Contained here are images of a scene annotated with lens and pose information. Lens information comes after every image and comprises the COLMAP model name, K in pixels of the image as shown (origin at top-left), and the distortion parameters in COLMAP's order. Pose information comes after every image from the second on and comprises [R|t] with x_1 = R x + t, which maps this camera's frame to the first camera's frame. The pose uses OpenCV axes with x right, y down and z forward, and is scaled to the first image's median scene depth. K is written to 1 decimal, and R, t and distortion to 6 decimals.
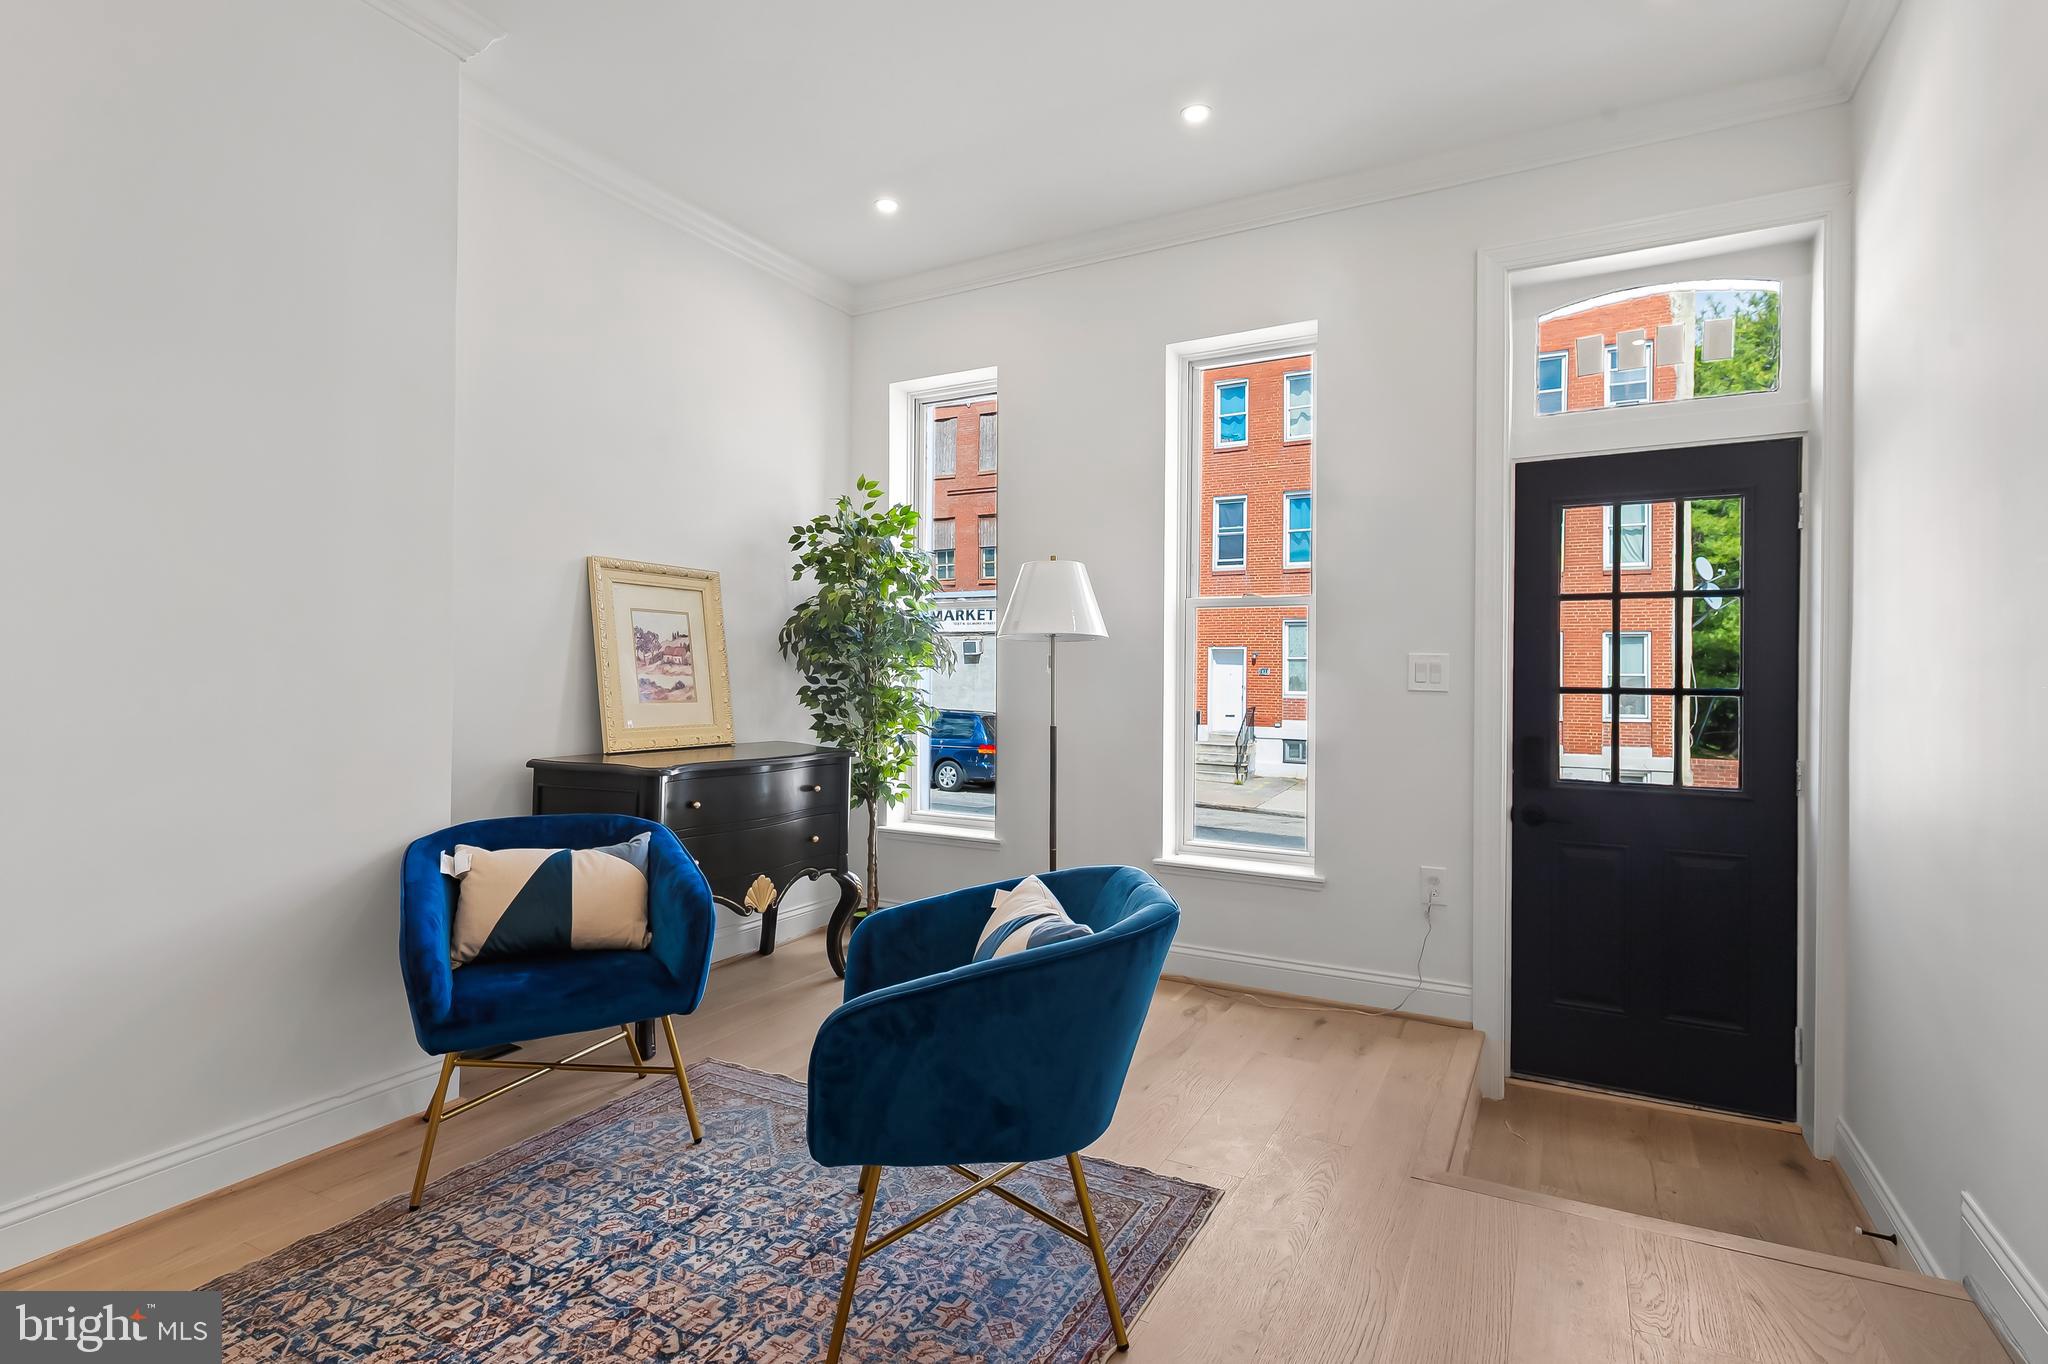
lens RADIAL K [[996.7, 0, 1027.2], [0, 996.7, 669.9], [0, 0, 1]] dist [0.000332, -0.000106]
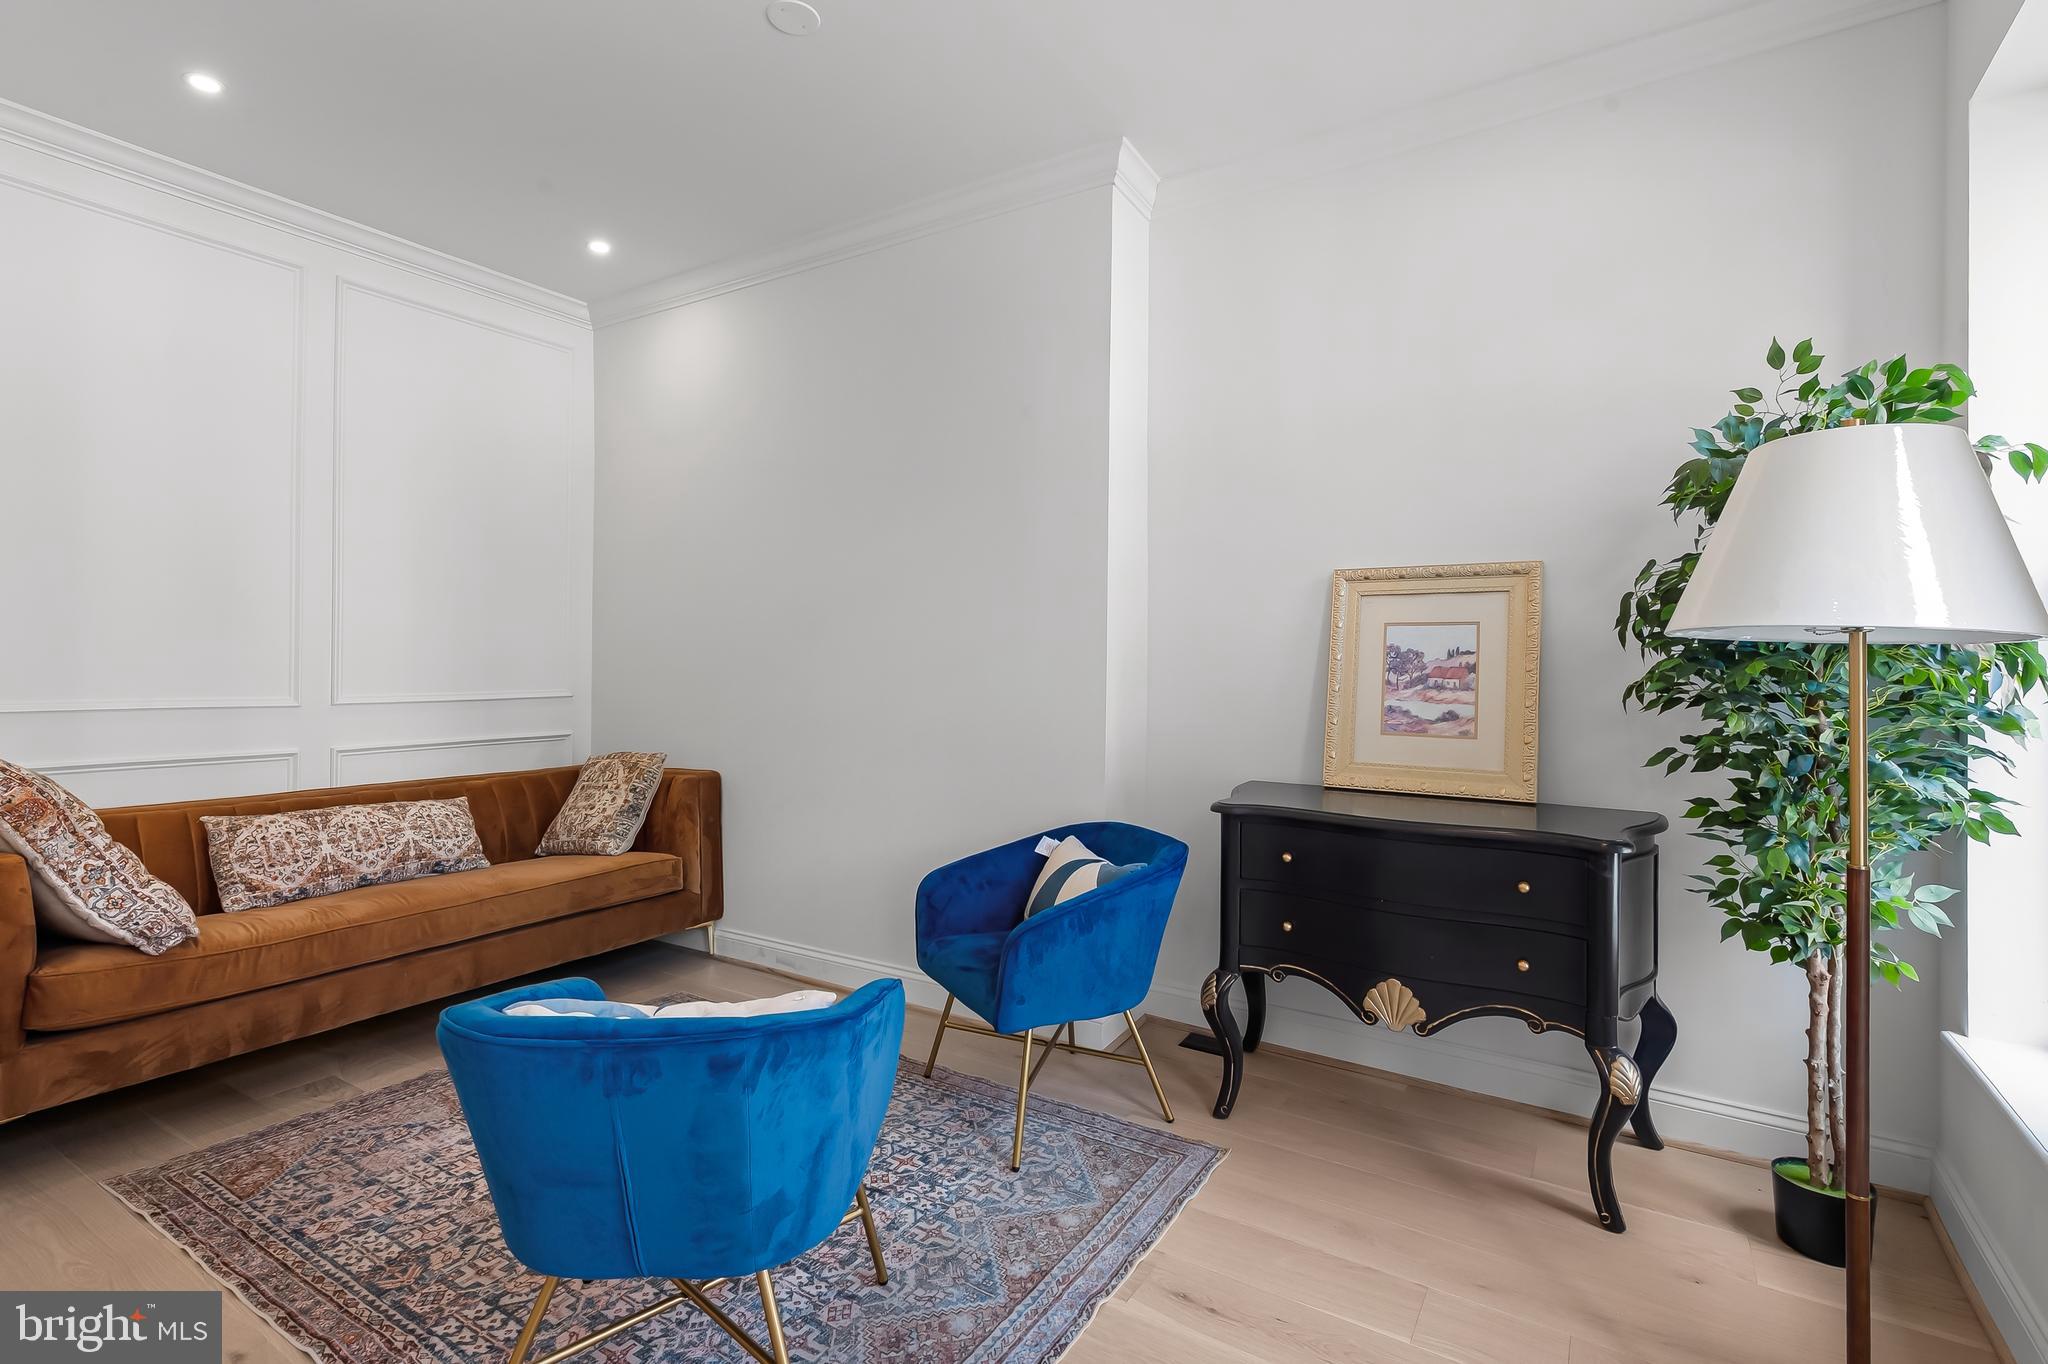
lens RADIAL K [[941.2, 0, 1027.0], [0, 941.2, 657.8], [0, 0, 1]] dist [0.013025, -0.000922]
pose [[-0.070107, -0.016563, -0.997402, 0.626740], [-0.003883, 0.999859, -0.016331, -0.025632], [0.997532, 0.002728, -0.070161, 1.082552]]
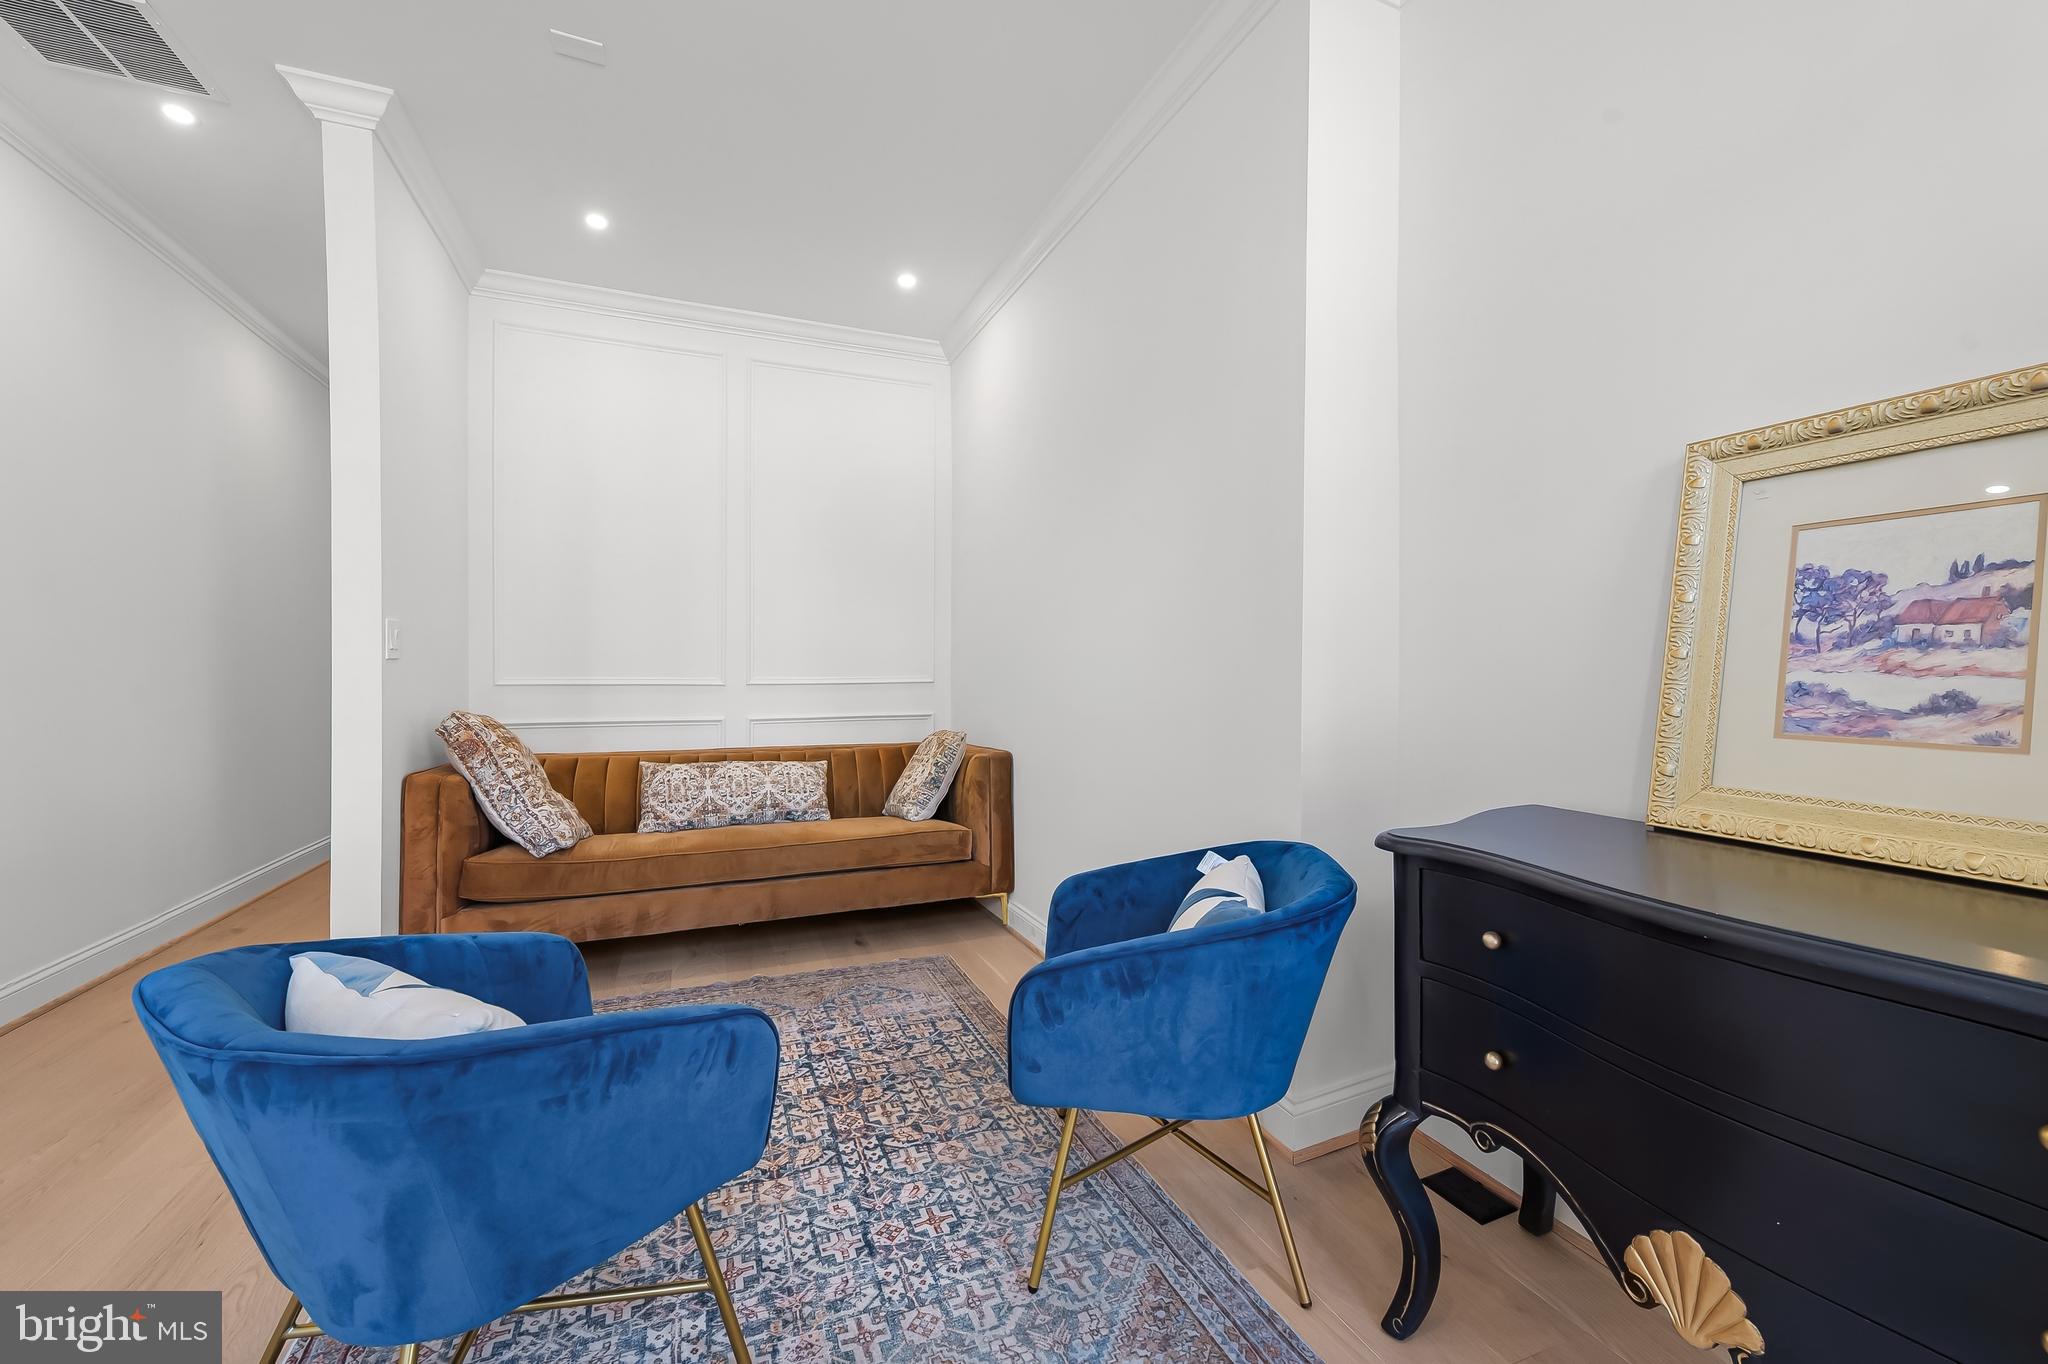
lens RADIAL K [[810.8, 0, 1024.0], [0, 810.8, 671.3], [0, 0, 1]] dist [0.013213, -0.003069]
pose [[-0.633021, -0.007722, -0.774096, 0.155538], [-0.003370, 0.999968, -0.007220, 0.010726], [0.774127, -0.001962, -0.633027, 1.393645]]
